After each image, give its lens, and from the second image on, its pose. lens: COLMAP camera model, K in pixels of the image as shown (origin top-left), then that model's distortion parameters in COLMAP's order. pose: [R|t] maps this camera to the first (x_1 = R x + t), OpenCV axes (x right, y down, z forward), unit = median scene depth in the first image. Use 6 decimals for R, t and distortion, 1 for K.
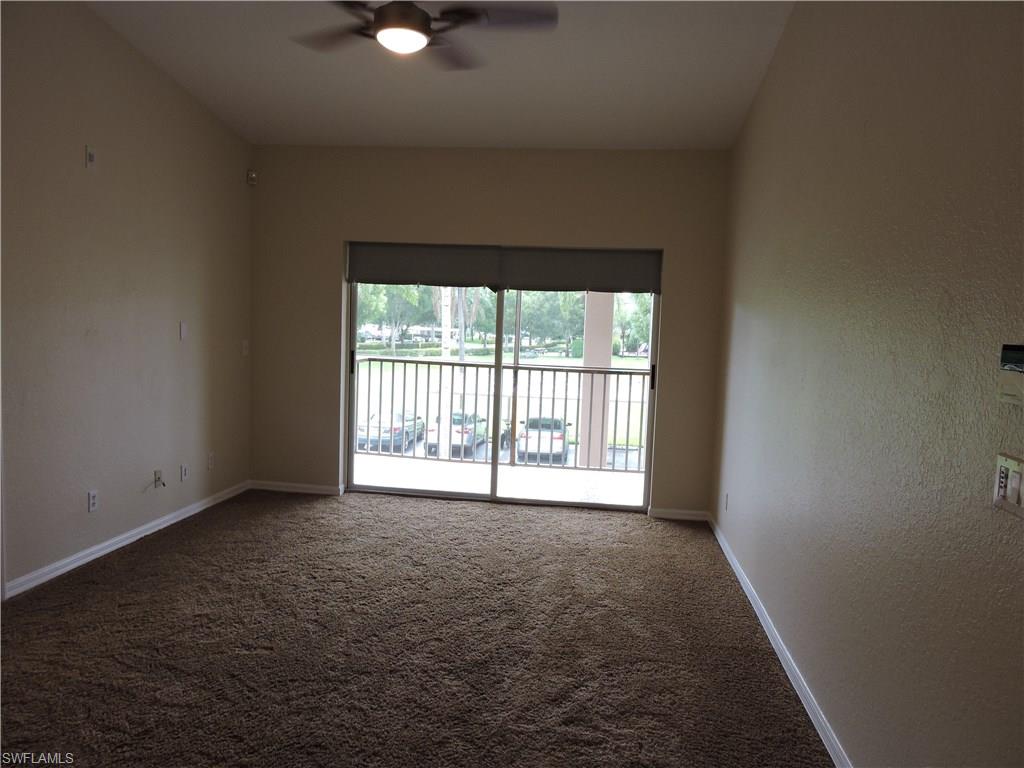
lens RADIAL K [[731.2, 0, 515.7], [0, 731.2, 388.9], [0, 0, 1]] dist [0.002475, 0.004237]
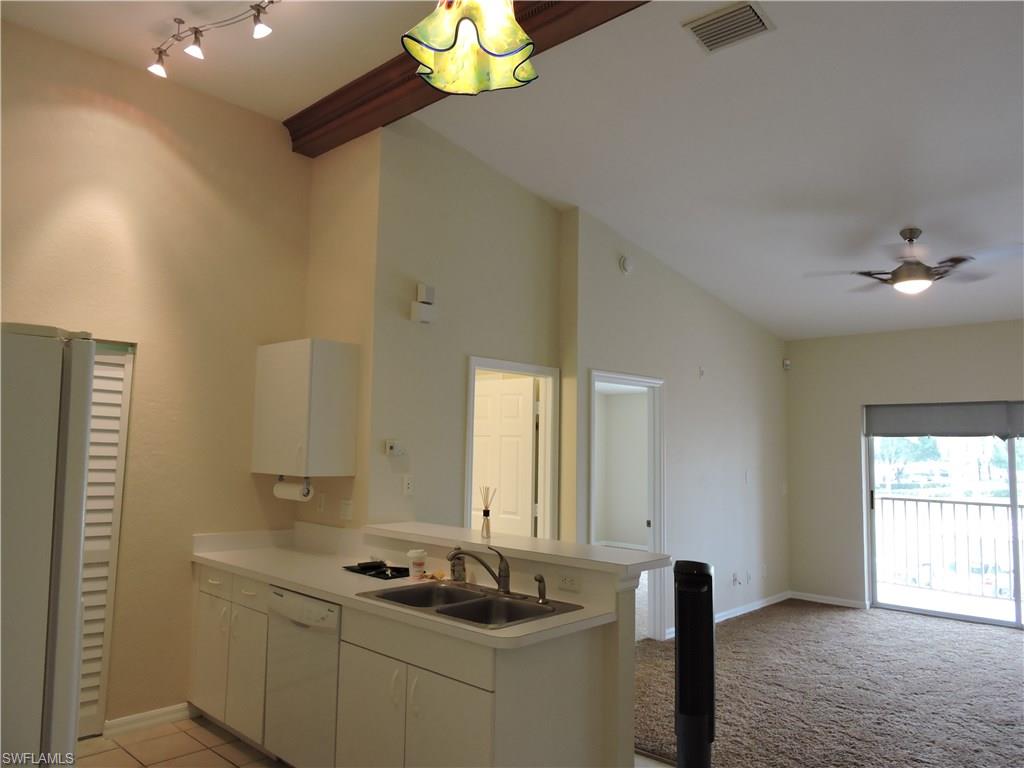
lens RADIAL K [[728.5, 0, 510.9], [0, 728.5, 399.3], [0, 0, 1]] dist [-0.003574, -0.000901]
pose [[0.802462, -0.073929, -0.592105, 0.033507], [-0.031838, 0.985577, -0.166207, 0.023020], [0.595853, 0.152226, 0.788535, -0.424373]]
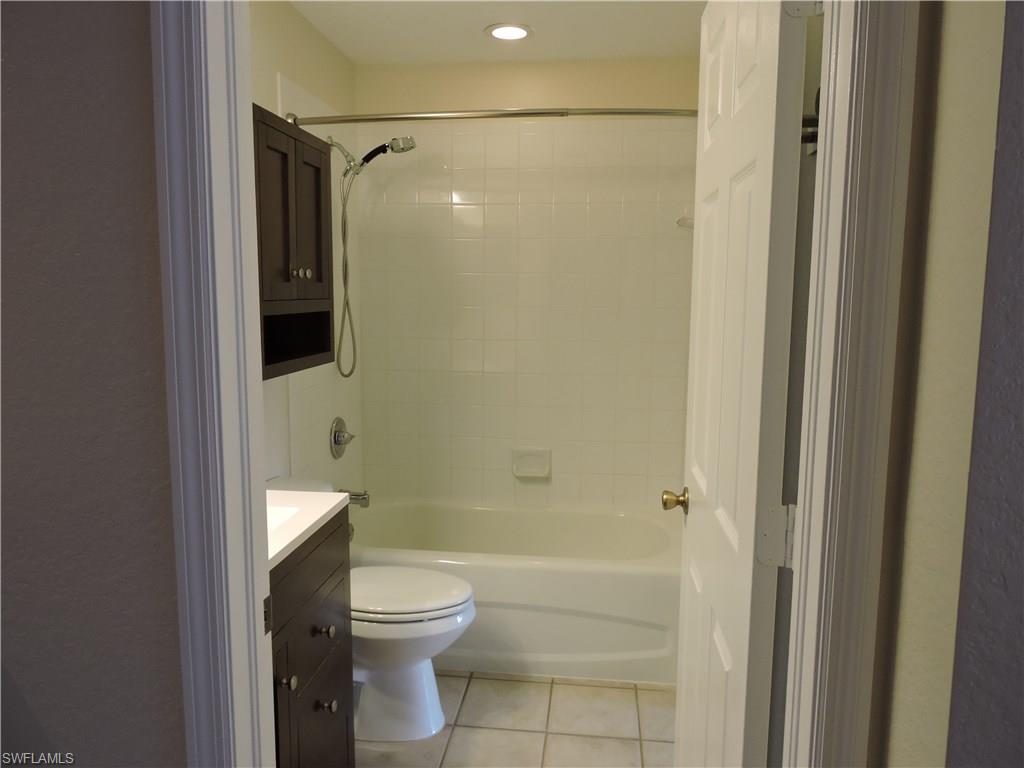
lens RADIAL K [[728.5, 0, 510.9], [0, 728.5, 399.3], [0, 0, 1]] dist [-0.003574, -0.000901]
pose [[0.003115, 0.099074, -0.995075, -0.367429], [-0.096807, 0.990436, 0.098309, -0.044882], [0.995298, 0.096024, 0.012676, 0.357384]]
